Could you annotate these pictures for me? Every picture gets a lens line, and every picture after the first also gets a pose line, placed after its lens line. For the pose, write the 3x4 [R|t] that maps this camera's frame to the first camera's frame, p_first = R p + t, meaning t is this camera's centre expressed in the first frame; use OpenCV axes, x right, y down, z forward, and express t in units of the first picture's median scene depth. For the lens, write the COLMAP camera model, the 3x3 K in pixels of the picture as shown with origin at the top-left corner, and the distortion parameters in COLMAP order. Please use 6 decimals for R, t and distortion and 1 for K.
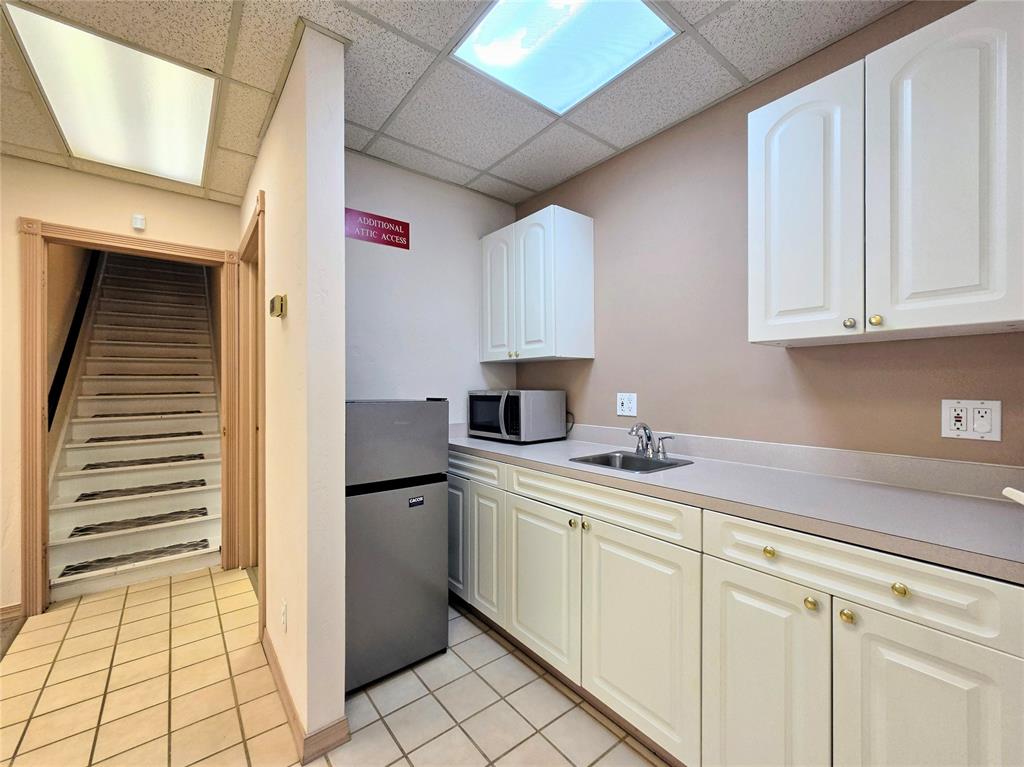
lens RADIAL K [[424.7, 0, 505.5], [0, 424.7, 382.3], [0, 0, 1]] dist [0.002276, 0.000130]
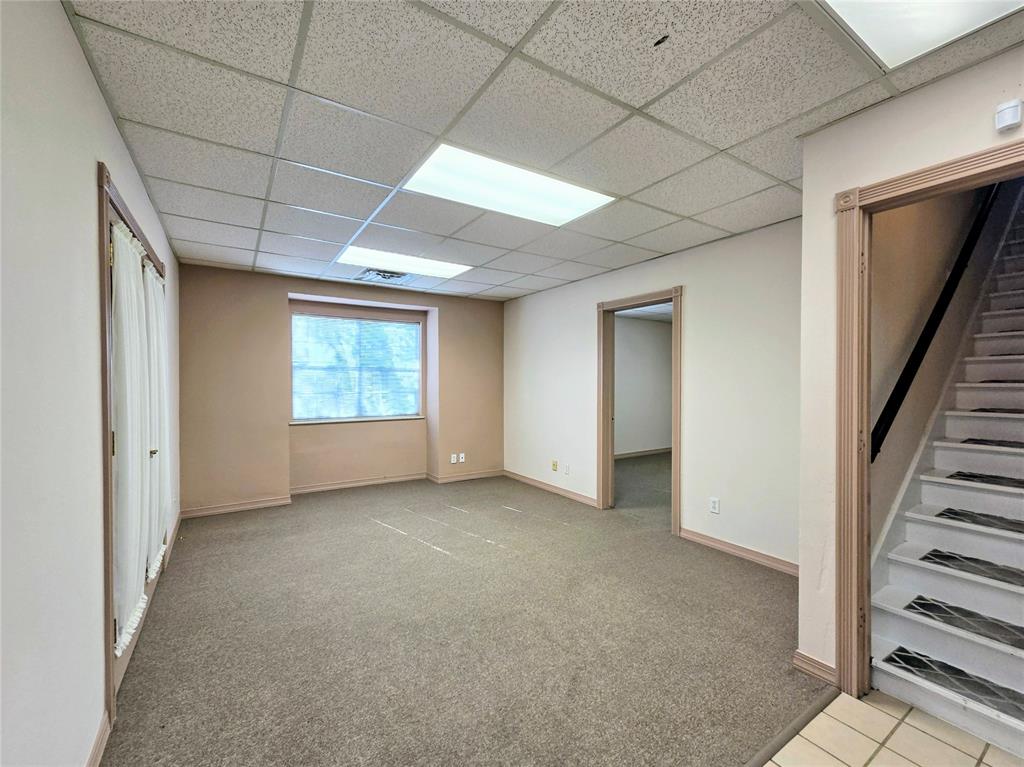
lens RADIAL K [[424.7, 0, 505.5], [0, 424.7, 382.3], [0, 0, 1]] dist [0.002276, 0.000130]
pose [[-0.099149, 0.009277, -0.995029, -0.234464], [0.000165, 0.999957, 0.009307, -0.032600], [0.995073, 0.000758, -0.099146, 0.394849]]
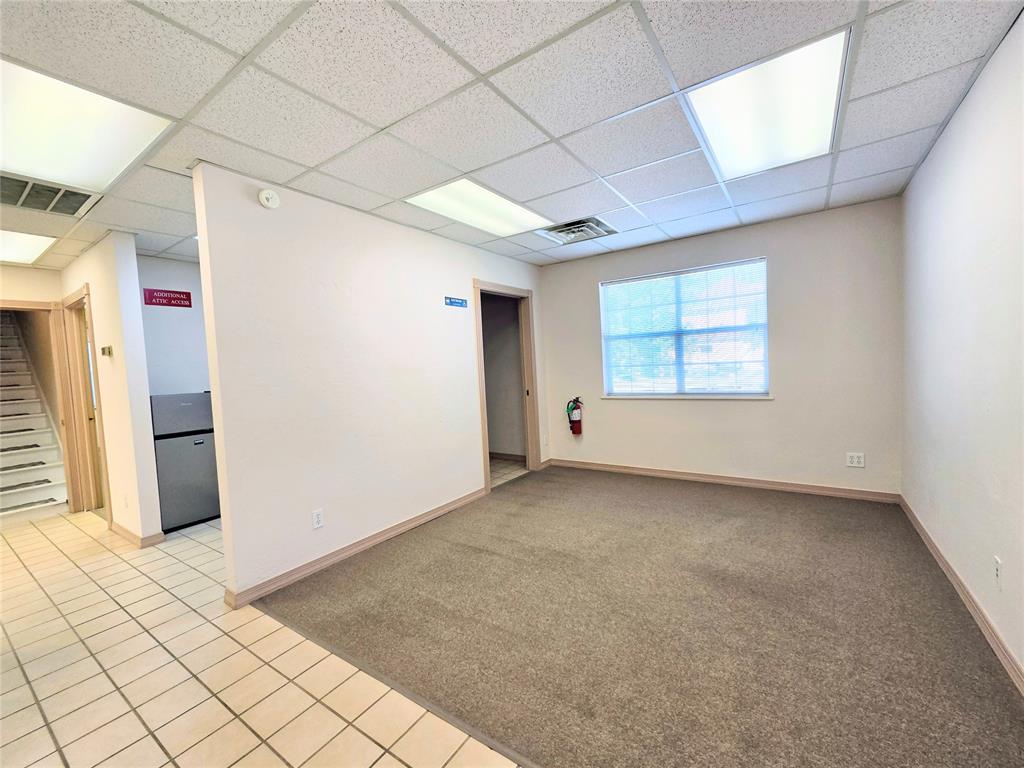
lens RADIAL K [[424.7, 0, 505.5], [0, 424.7, 382.8], [0, 0, 1]] dist [0.002276, 0.000130]
pose [[0.955540, -0.060777, 0.288528, 0.453579], [0.048100, 0.997548, 0.050833, -0.030856], [-0.290910, -0.034695, 0.956121, -0.990886]]
